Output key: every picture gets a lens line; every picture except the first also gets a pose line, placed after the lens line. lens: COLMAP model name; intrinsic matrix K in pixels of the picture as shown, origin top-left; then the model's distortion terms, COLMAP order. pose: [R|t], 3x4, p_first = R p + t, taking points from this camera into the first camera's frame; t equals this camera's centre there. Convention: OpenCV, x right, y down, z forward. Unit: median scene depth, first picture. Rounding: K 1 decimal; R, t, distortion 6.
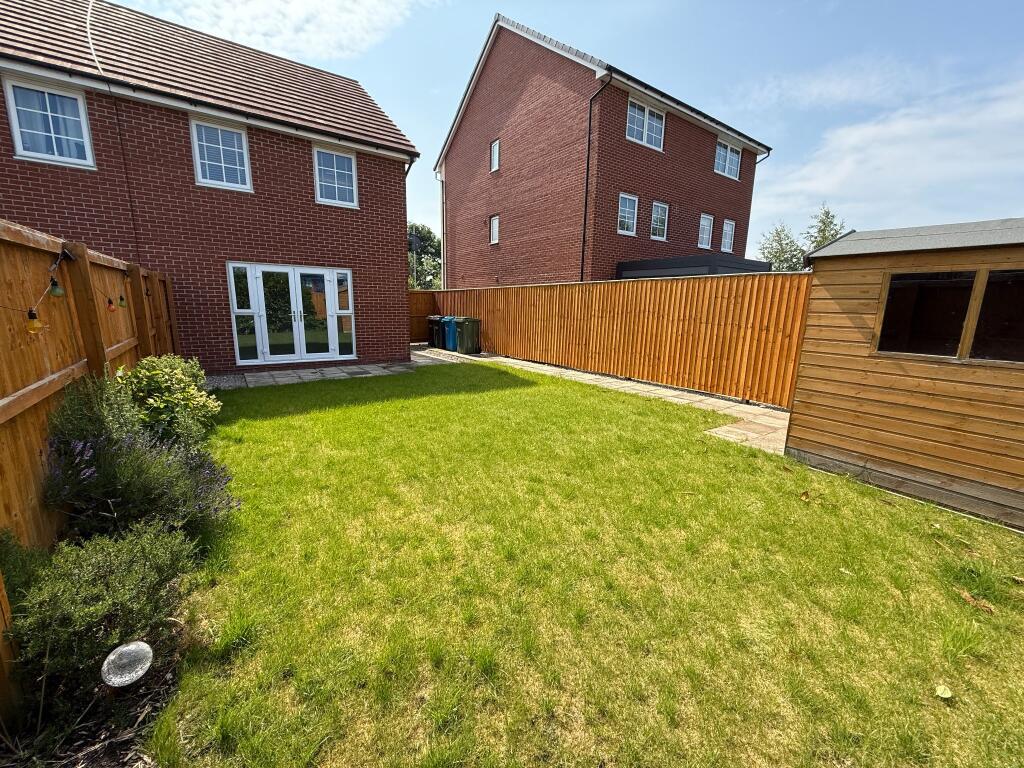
lens RADIAL K [[408.4, 0, 509.0], [0, 408.4, 388.8], [0, 0, 1]] dist [-0.006761, -0.000358]
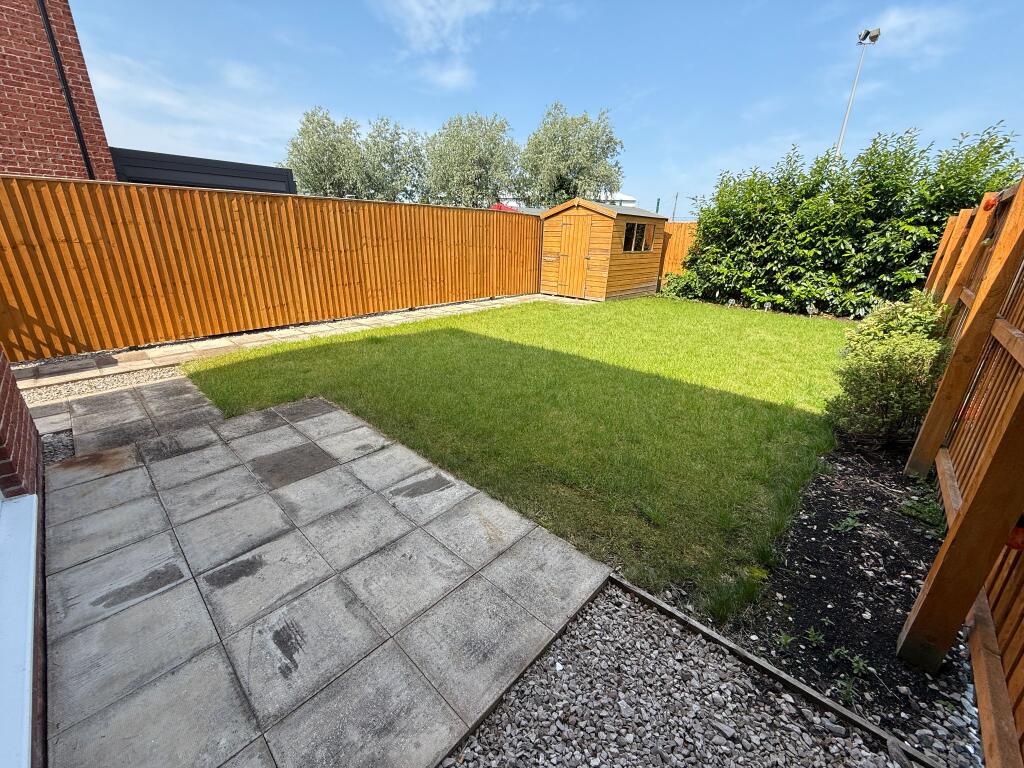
lens RADIAL K [[408.4, 0, 507.7], [0, 408.4, 387.3], [0, 0, 1]] dist [-0.006761, -0.000358]
pose [[-0.201148, -0.349158, 0.915220, -0.453843], [0.186249, 0.903641, 0.385674, -0.119640], [-0.961692, 0.248036, -0.116735, 0.585779]]
